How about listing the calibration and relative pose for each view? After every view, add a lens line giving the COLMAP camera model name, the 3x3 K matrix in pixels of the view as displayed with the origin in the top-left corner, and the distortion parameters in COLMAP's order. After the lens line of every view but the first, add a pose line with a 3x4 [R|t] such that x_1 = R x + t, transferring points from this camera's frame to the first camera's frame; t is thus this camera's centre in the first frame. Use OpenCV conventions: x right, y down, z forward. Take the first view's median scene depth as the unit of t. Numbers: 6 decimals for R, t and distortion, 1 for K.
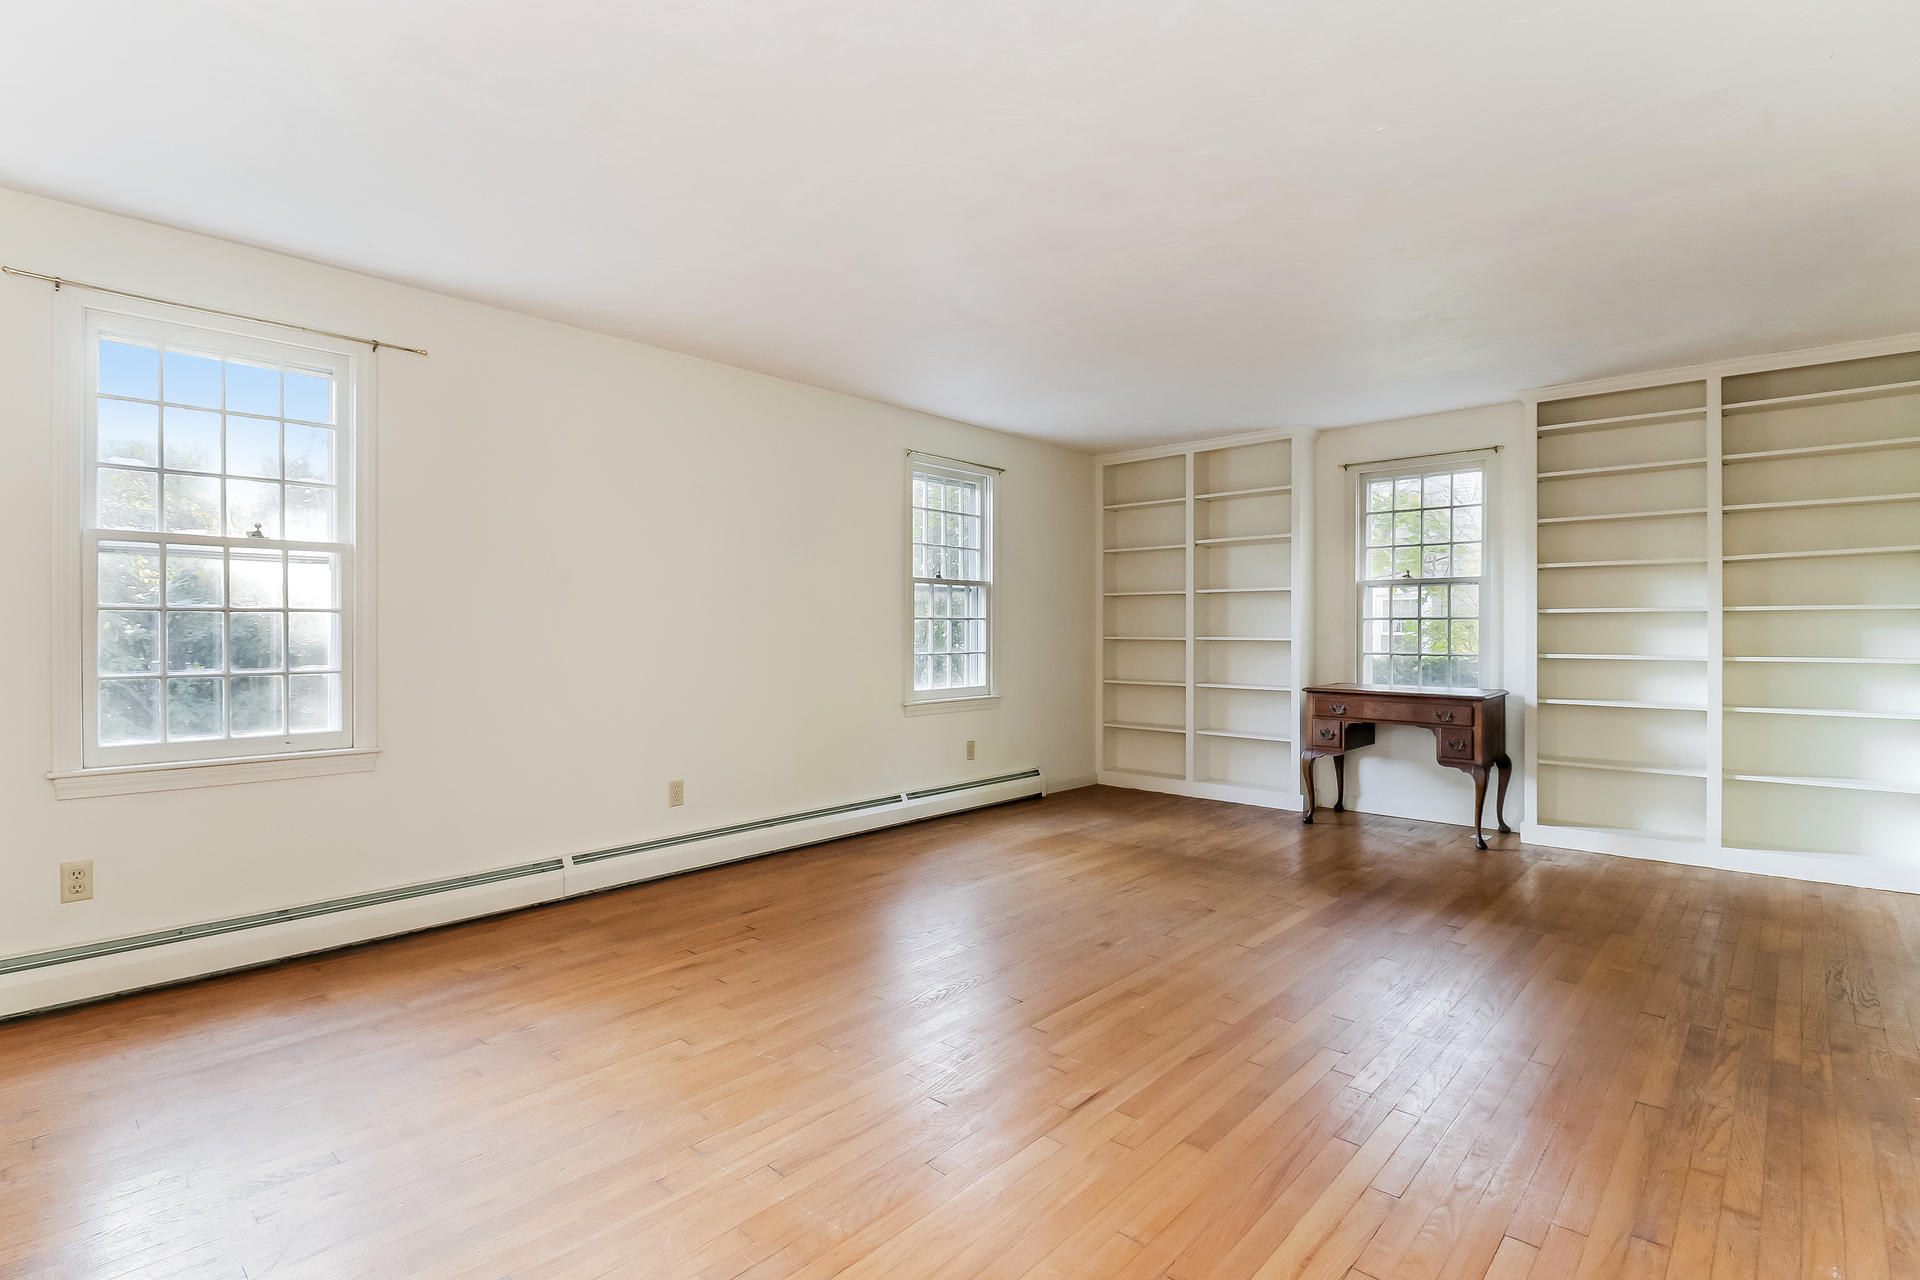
lens RADIAL K [[906.8, 0, 954.4], [0, 906.8, 628.0], [0, 0, 1]] dist [0.001952, -0.014548]
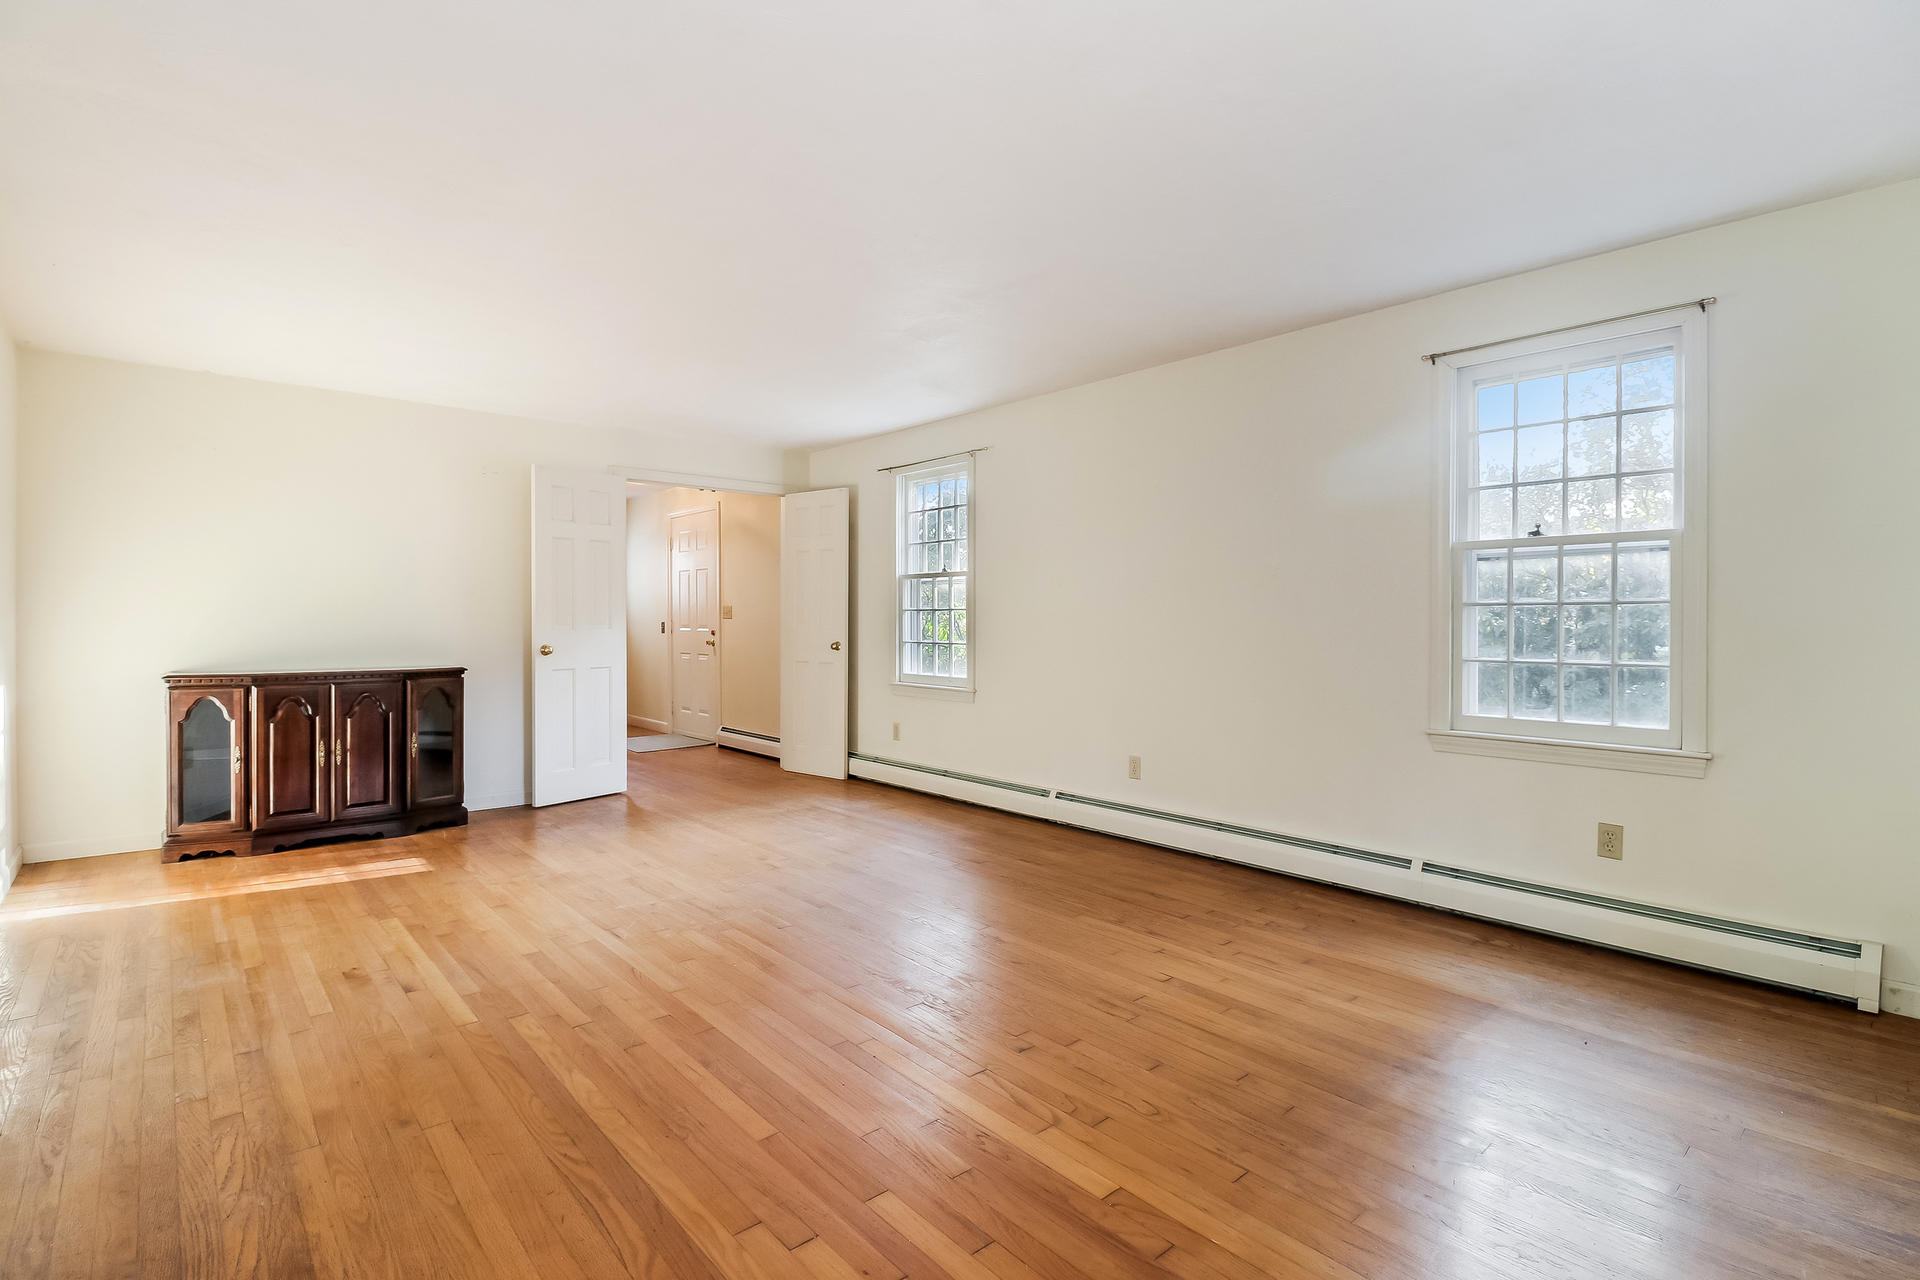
lens RADIAL K [[906.8, 0, 954.4], [0, 906.8, 628.0], [0, 0, 1]] dist [0.001952, -0.014548]
pose [[-0.101811, 0.010098, -0.994752, 0.662924], [-0.002261, 0.999944, 0.010382, 0.000111], [0.994801, 0.003307, -0.101783, 0.720251]]
